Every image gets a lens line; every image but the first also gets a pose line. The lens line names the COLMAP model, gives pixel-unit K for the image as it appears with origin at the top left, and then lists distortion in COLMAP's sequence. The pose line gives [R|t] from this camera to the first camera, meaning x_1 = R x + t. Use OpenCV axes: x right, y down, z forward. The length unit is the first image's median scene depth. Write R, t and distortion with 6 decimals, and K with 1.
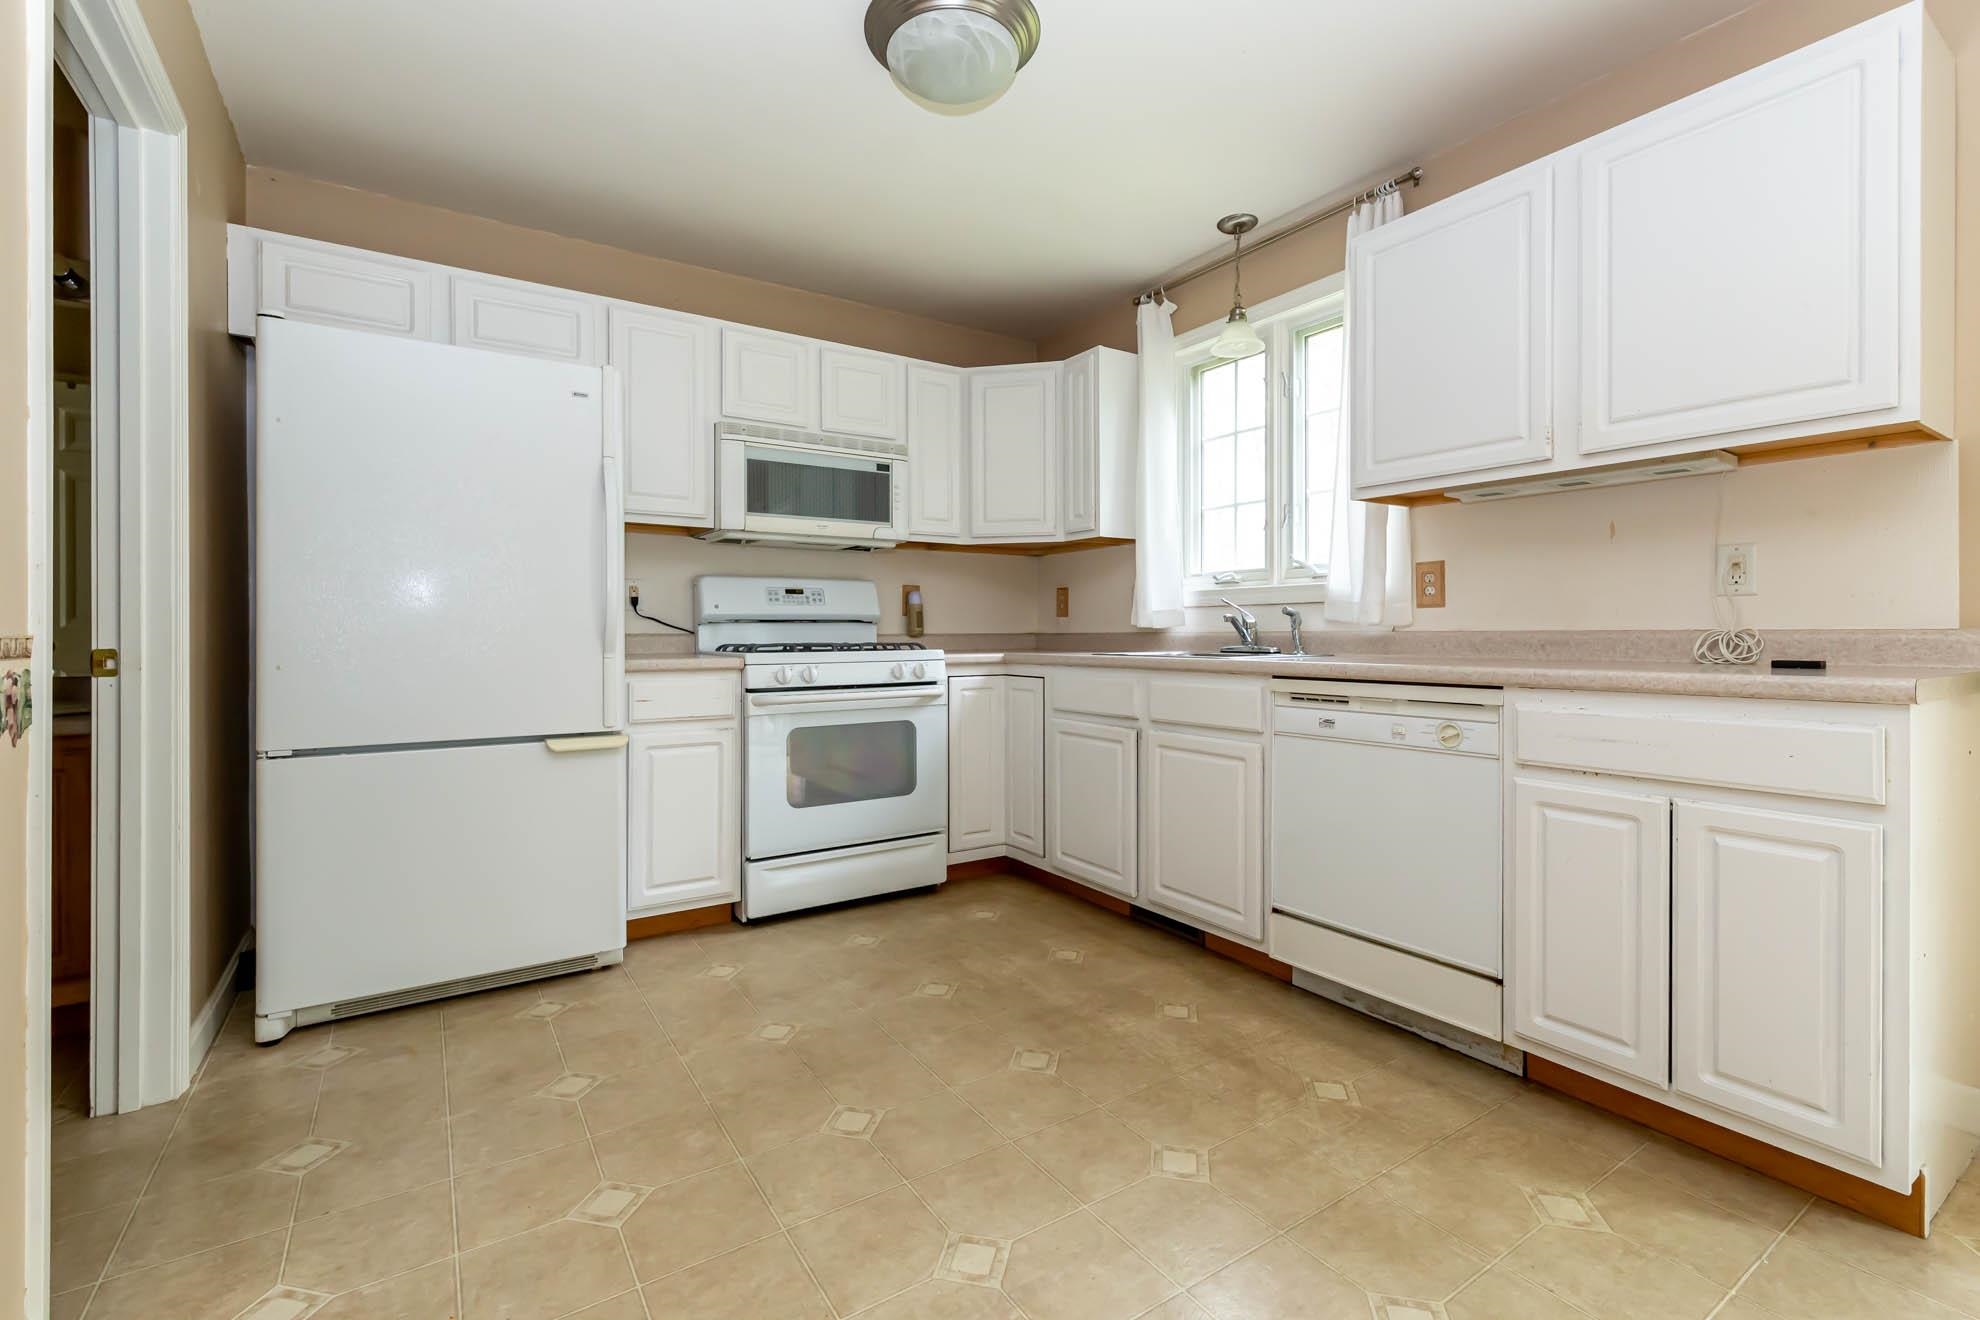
lens RADIAL K [[860.9, 0, 993.8], [0, 860.9, 636.0], [0, 0, 1]] dist [-0.000078, -0.000255]
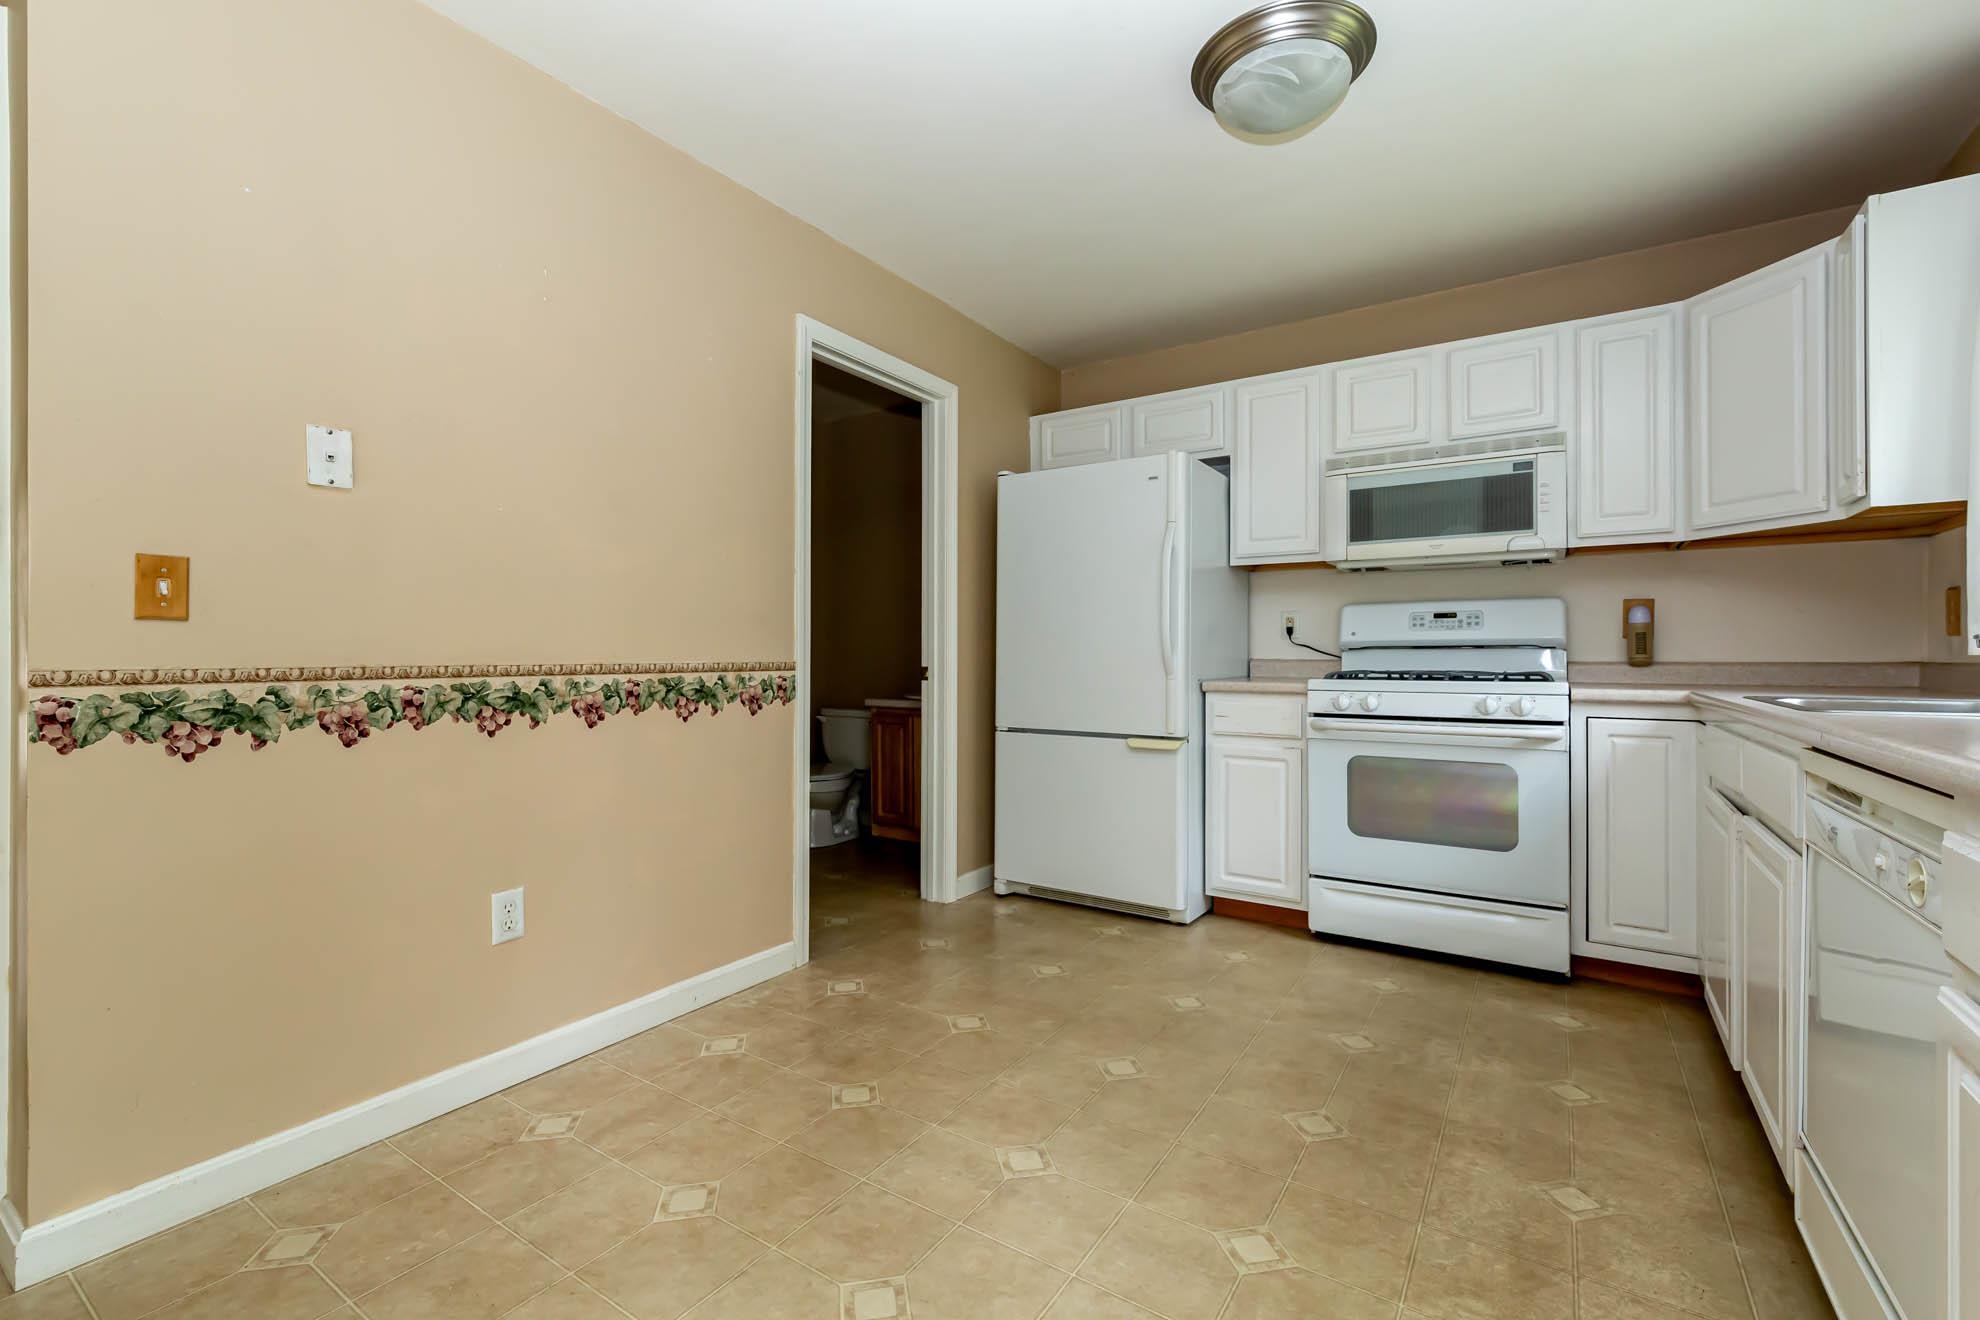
lens RADIAL K [[864.7, 0, 988.2], [0, 864.7, 656.3], [0, 0, 1]] dist [0.000218, -0.000394]
pose [[0.389654, 0.005433, -0.920945, 0.616599], [-0.004701, 0.999981, 0.003910, -0.012210], [0.920950, 0.002806, 0.389672, 0.248936]]
